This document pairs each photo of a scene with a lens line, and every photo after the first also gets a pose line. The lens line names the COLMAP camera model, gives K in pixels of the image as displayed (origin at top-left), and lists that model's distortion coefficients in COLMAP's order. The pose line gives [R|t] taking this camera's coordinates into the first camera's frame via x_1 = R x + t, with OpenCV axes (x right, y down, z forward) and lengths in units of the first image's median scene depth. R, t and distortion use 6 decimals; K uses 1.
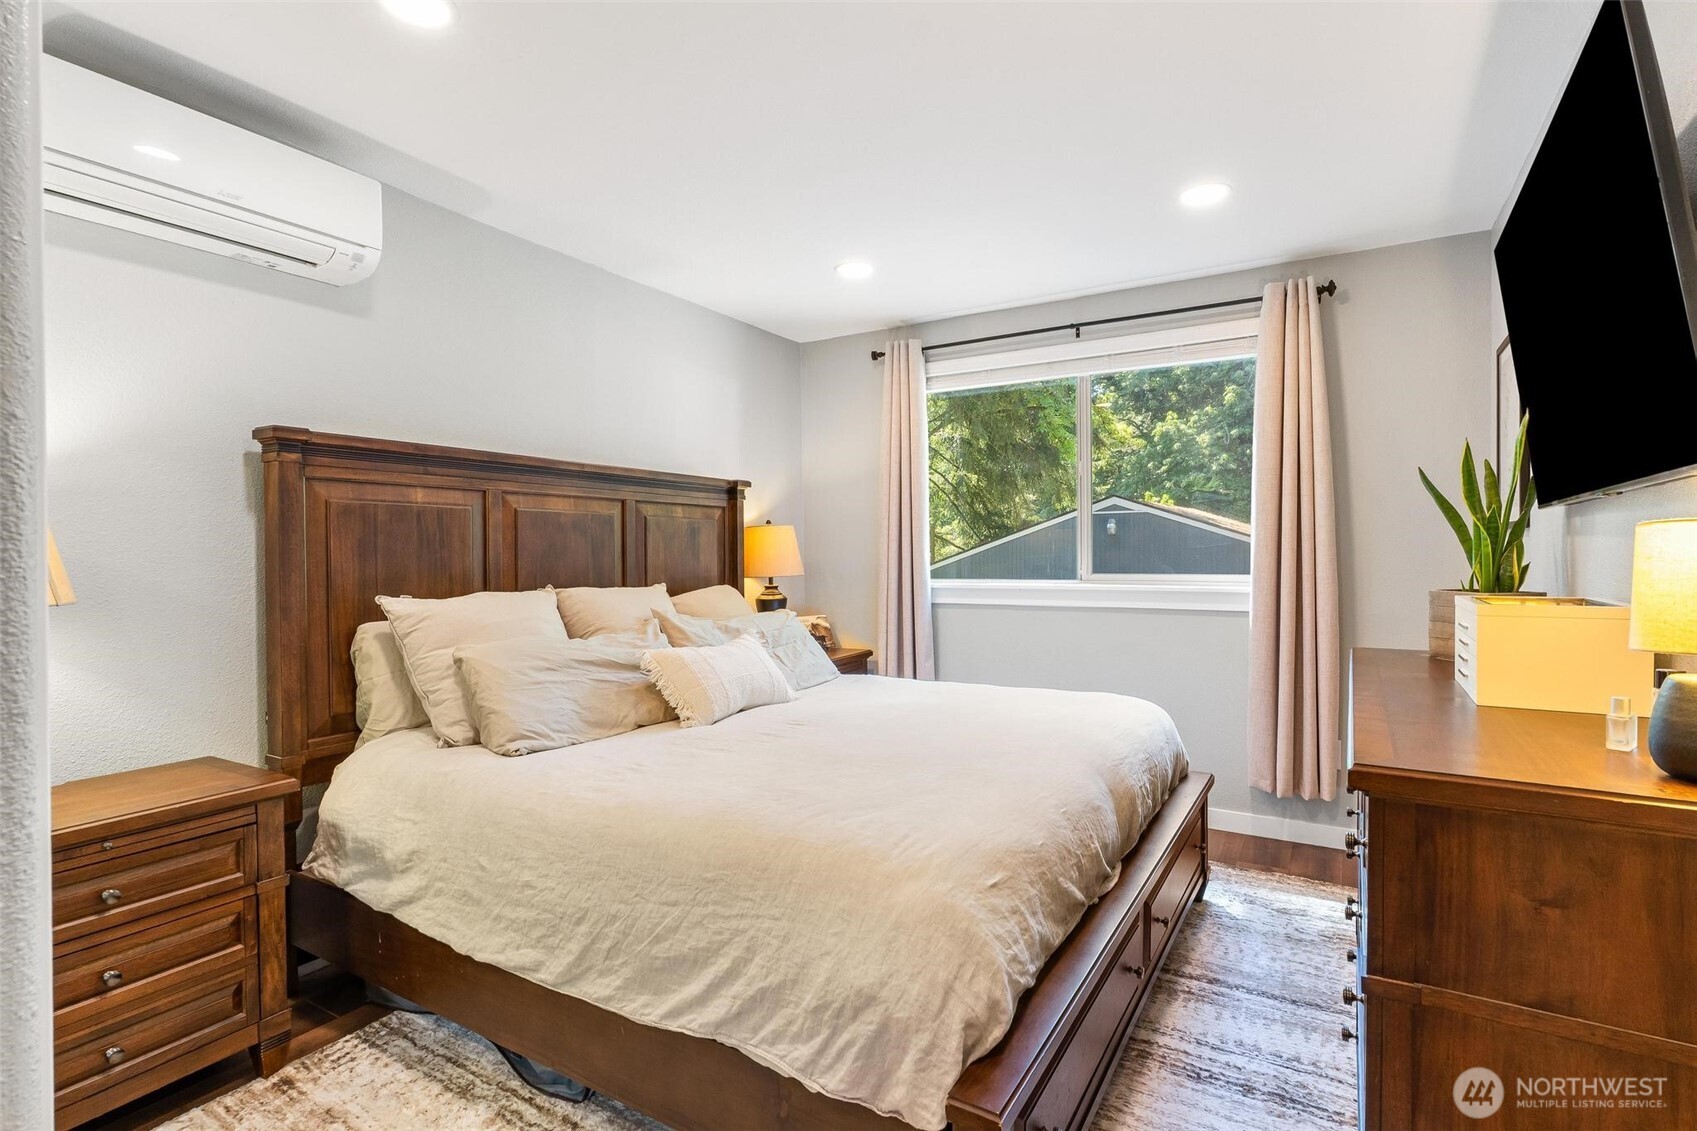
lens RADIAL K [[814.7, 0, 852.2], [0, 814.7, 562.2], [0, 0, 1]] dist [0.002327, -0.000074]
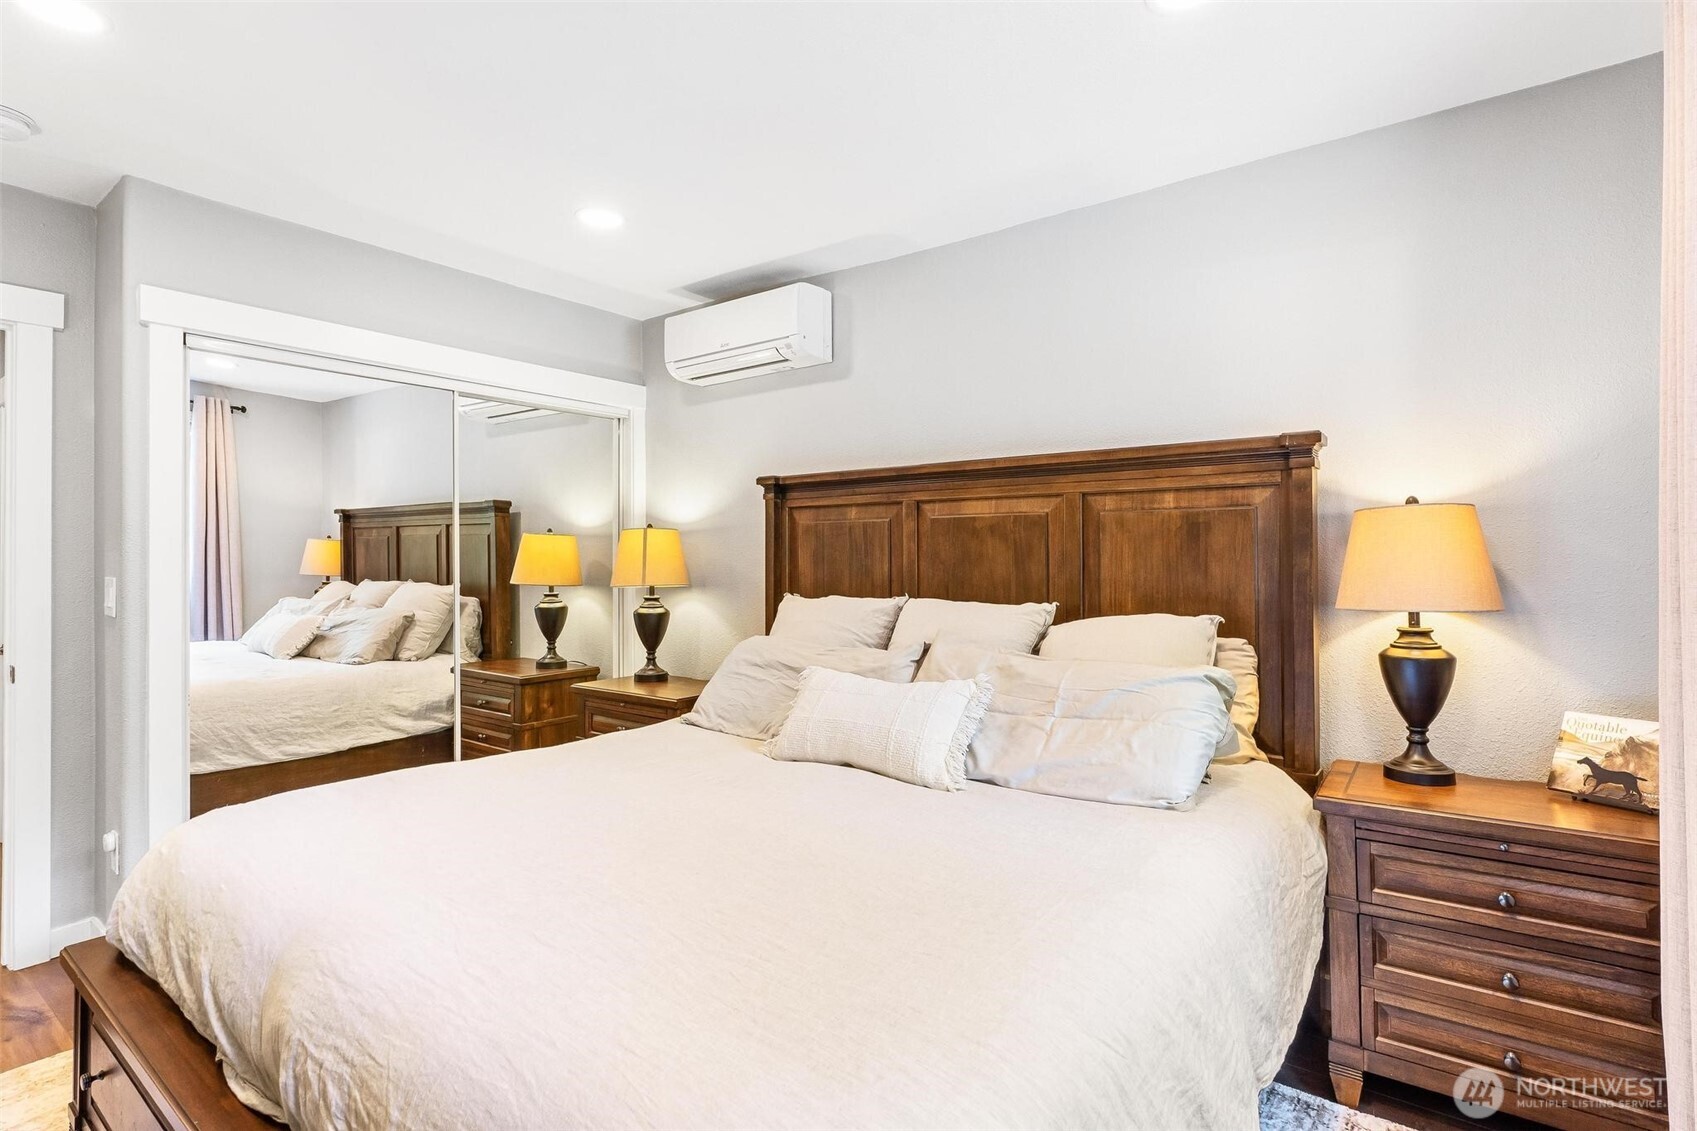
lens RADIAL K [[814.7, 0, 852.5], [0, 814.7, 559.3], [0, 0, 1]] dist [0.002327, -0.000074]
pose [[-0.093435, 0.001444, -0.995624, 0.600630], [-0.011392, 0.999932, 0.002519, -0.014746], [0.995560, 0.011577, -0.093412, 0.995668]]
